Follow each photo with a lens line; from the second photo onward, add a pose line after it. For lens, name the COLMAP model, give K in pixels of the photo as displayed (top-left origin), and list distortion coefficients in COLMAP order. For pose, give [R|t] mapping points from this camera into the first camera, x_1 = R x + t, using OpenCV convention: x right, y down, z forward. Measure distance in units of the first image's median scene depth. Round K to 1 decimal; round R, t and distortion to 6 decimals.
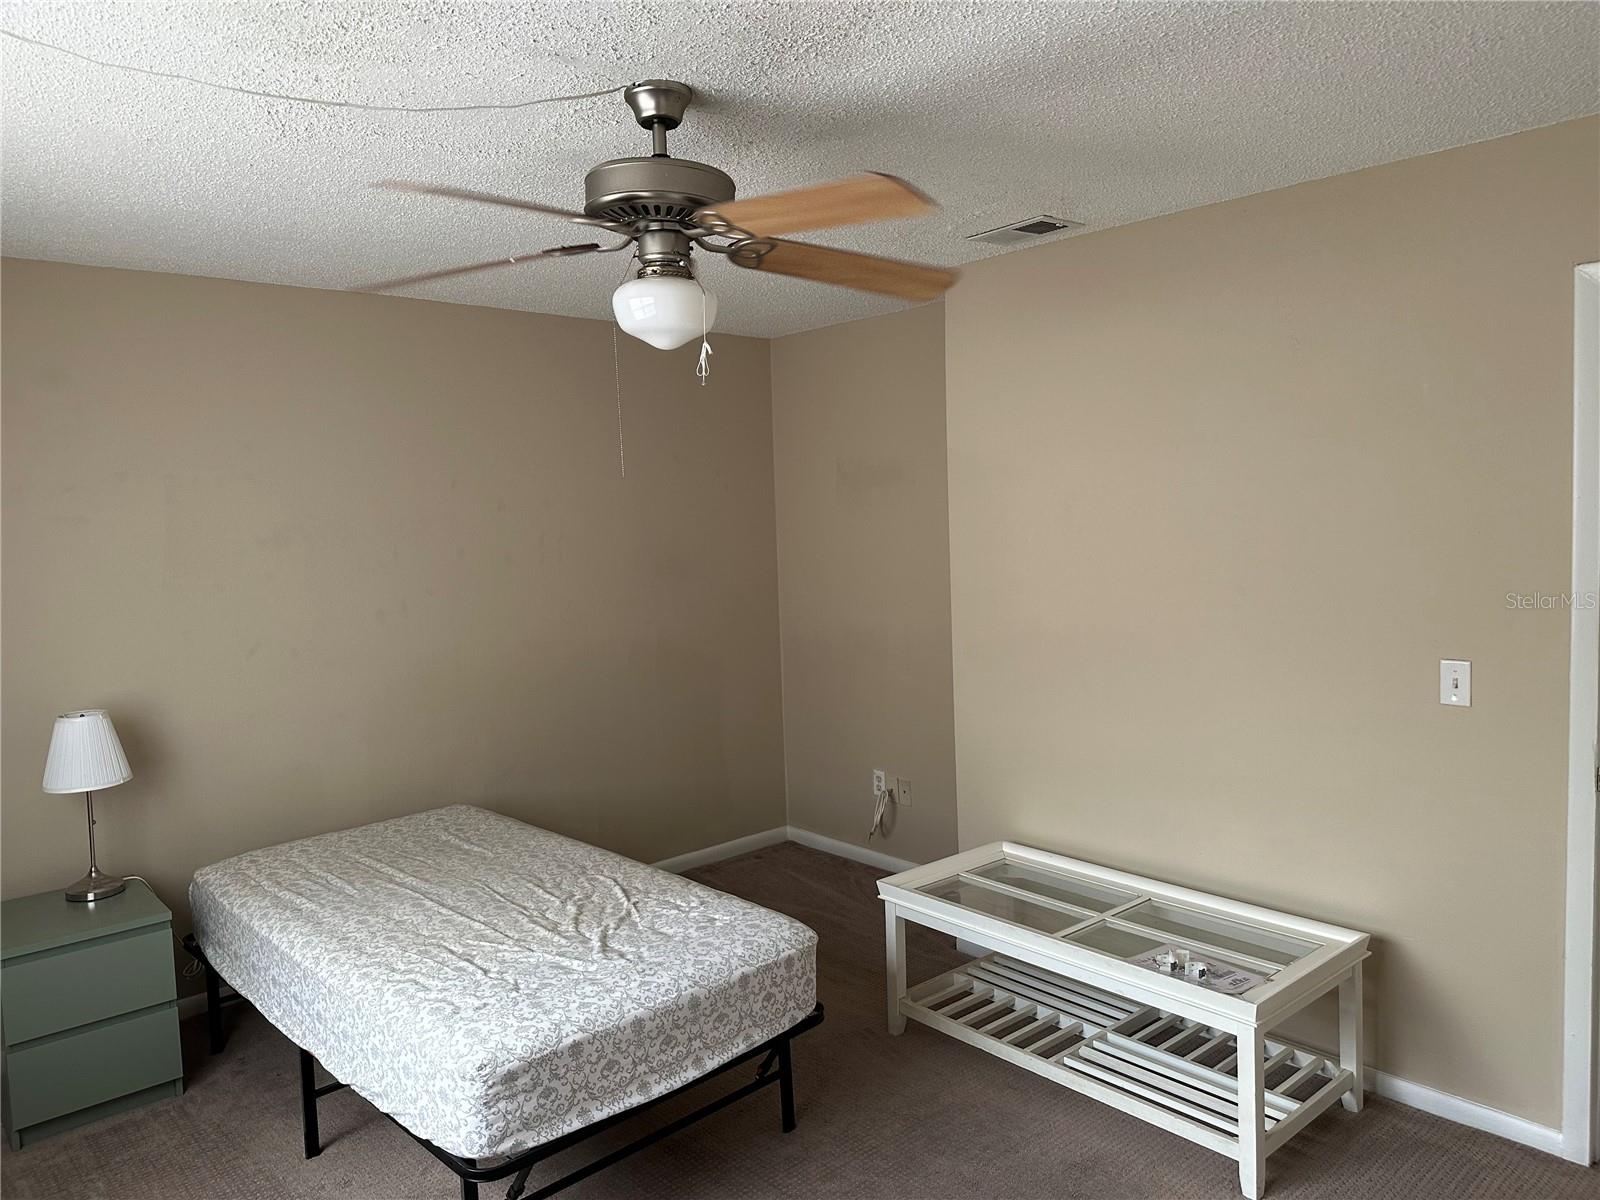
lens RADIAL K [[1118.7, 0, 804.5], [0, 1118.7, 593.5], [0, 0, 1]] dist [0.125055, -0.180963]
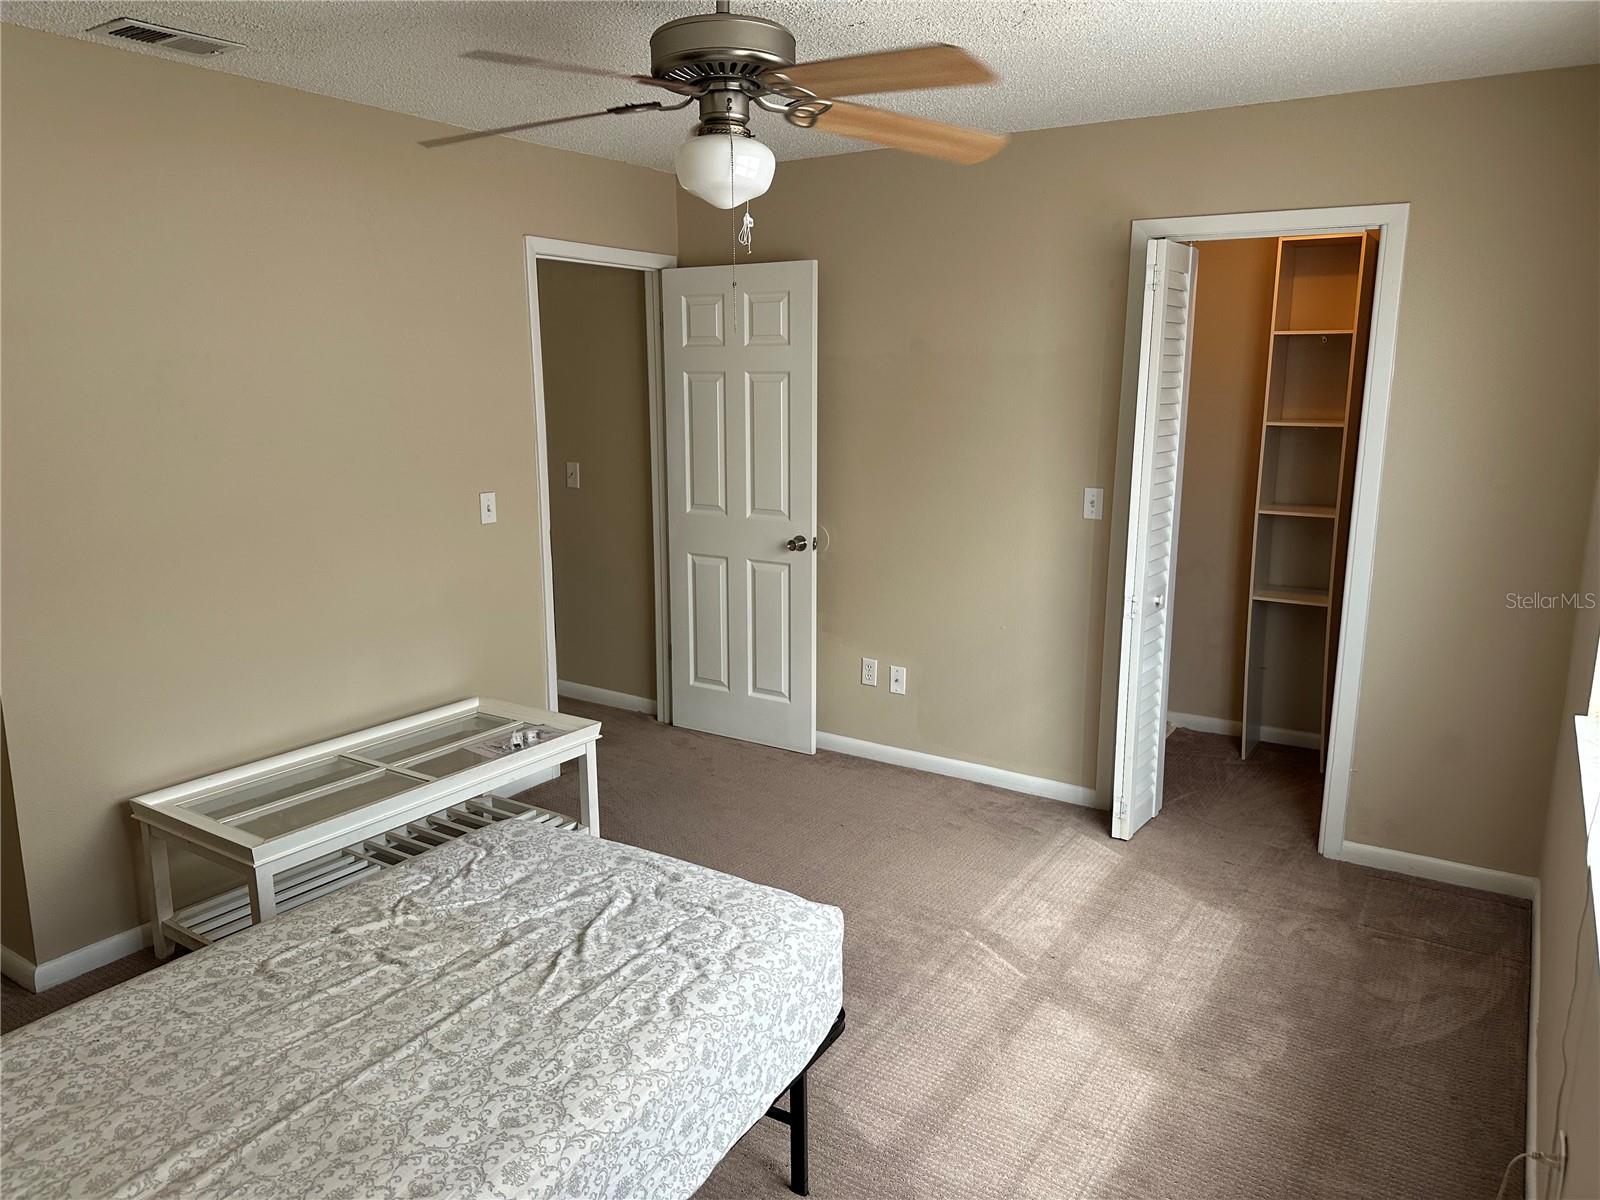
lens RADIAL K [[1118.7, 0, 804.5], [0, 1118.7, 593.5], [0, 0, 1]] dist [0.125055, -0.180963]
pose [[-0.272321, -0.145259, 0.951179, -0.941616], [0.074492, 0.982390, 0.171353, -0.033025], [-0.959319, 0.117518, -0.256705, 0.988162]]
